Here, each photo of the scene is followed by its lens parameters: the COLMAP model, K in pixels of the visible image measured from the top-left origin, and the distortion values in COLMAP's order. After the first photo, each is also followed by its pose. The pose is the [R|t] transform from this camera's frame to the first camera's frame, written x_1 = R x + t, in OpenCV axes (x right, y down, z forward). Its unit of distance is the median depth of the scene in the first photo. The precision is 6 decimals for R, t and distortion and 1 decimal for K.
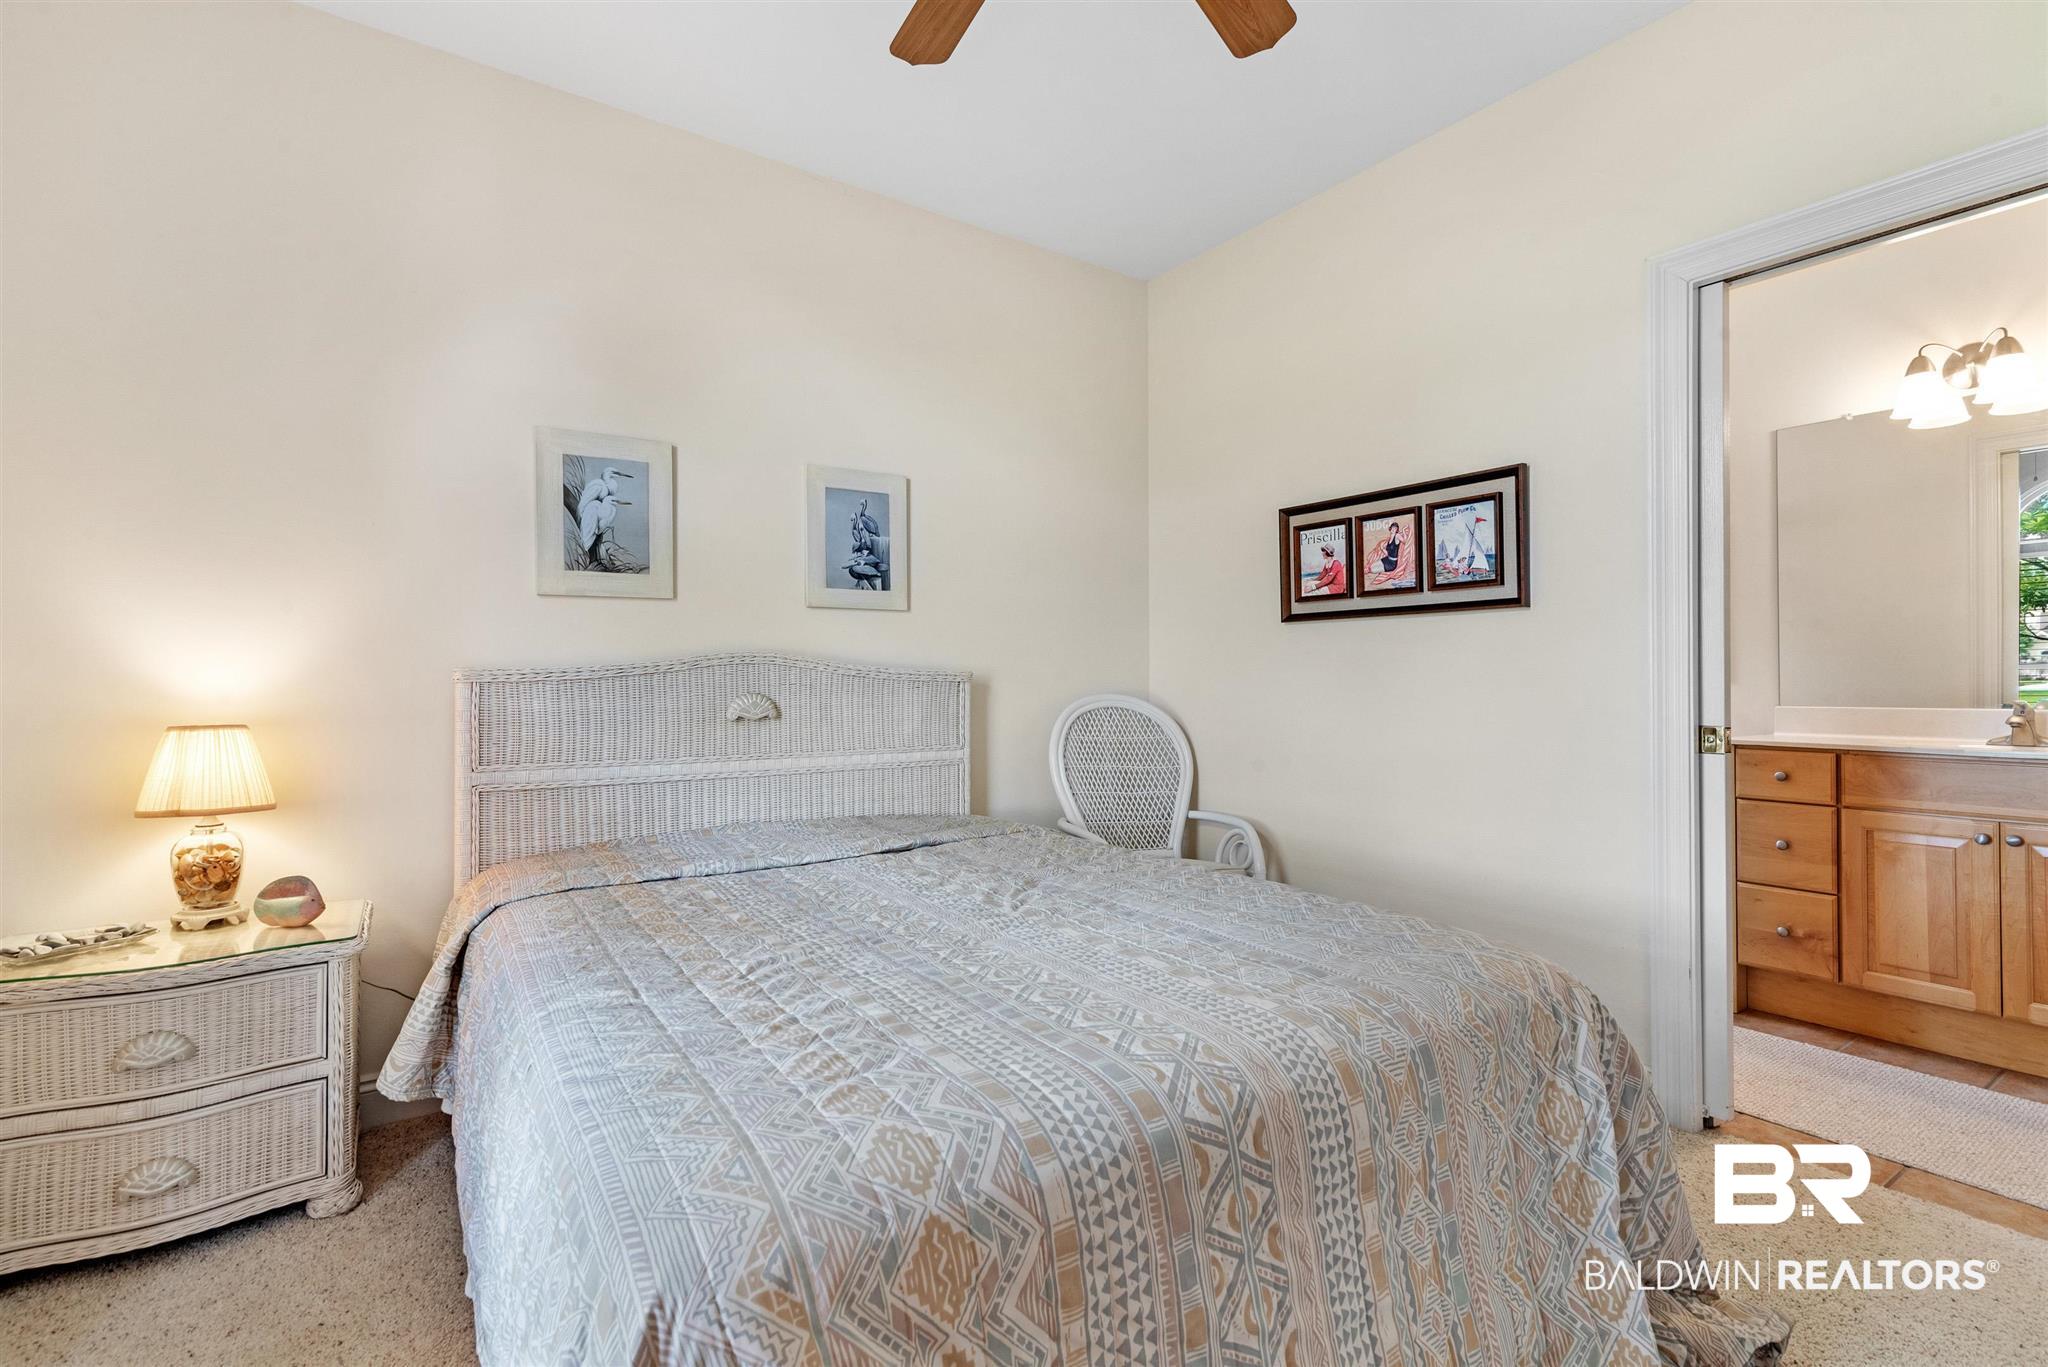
lens RADIAL K [[942.7, 0, 1033.6], [0, 942.7, 683.0], [0, 0, 1]] dist [0.001752, -0.000054]
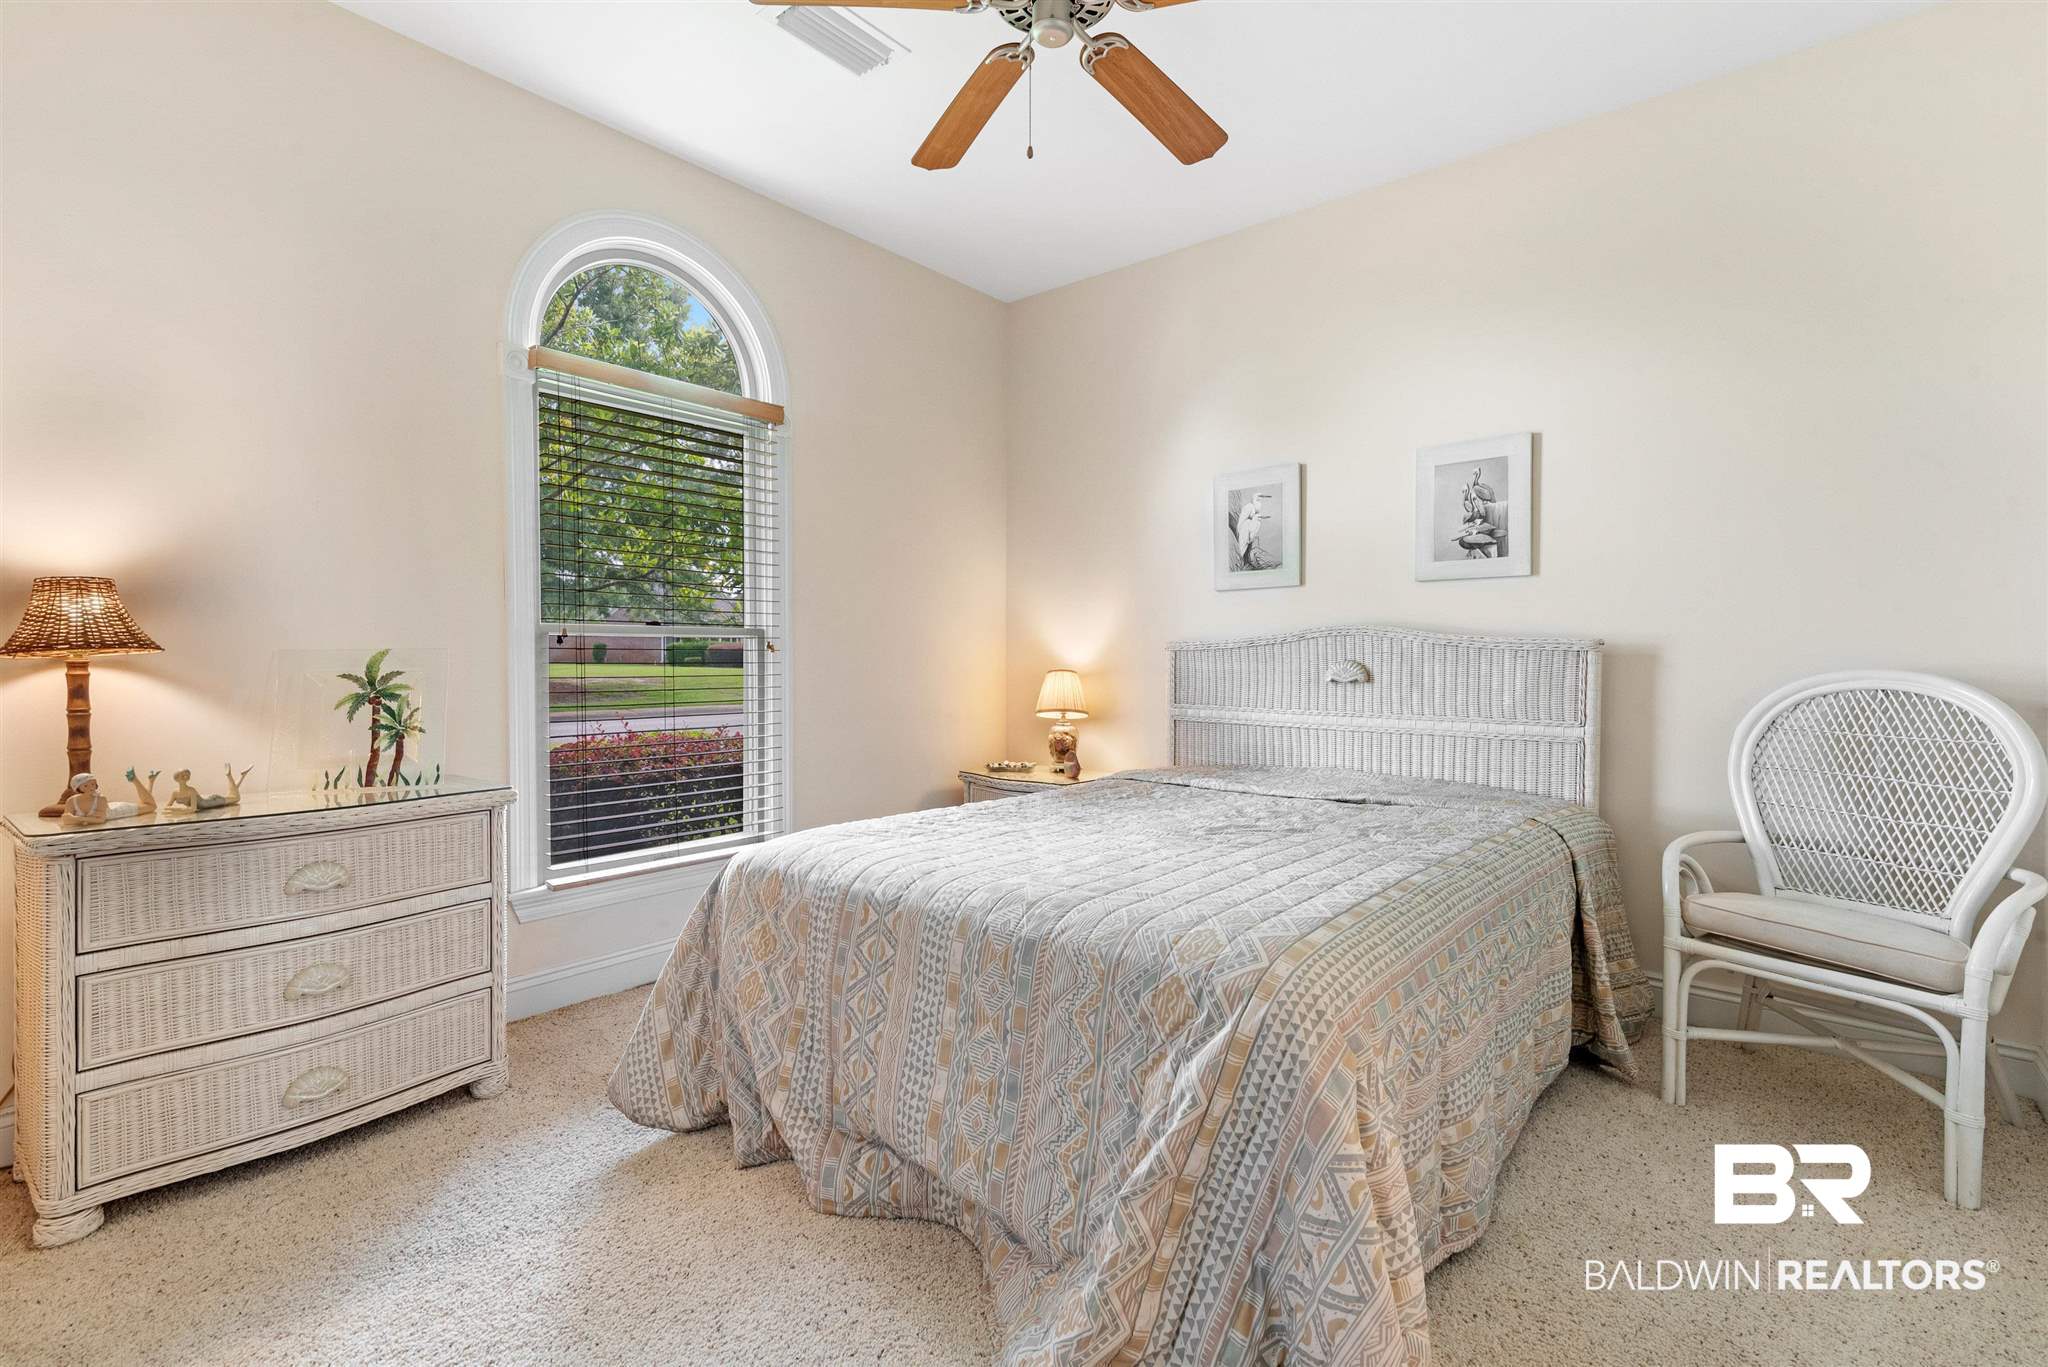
lens RADIAL K [[942.7, 0, 1032.0], [0, 942.7, 670.0], [0, 0, 1]] dist [0.001752, -0.000054]
pose [[0.246976, 0.020362, -0.968808, 0.693233], [-0.006518, 0.999791, 0.019351, 0.002887], [0.969000, 0.001536, 0.247057, 0.301963]]
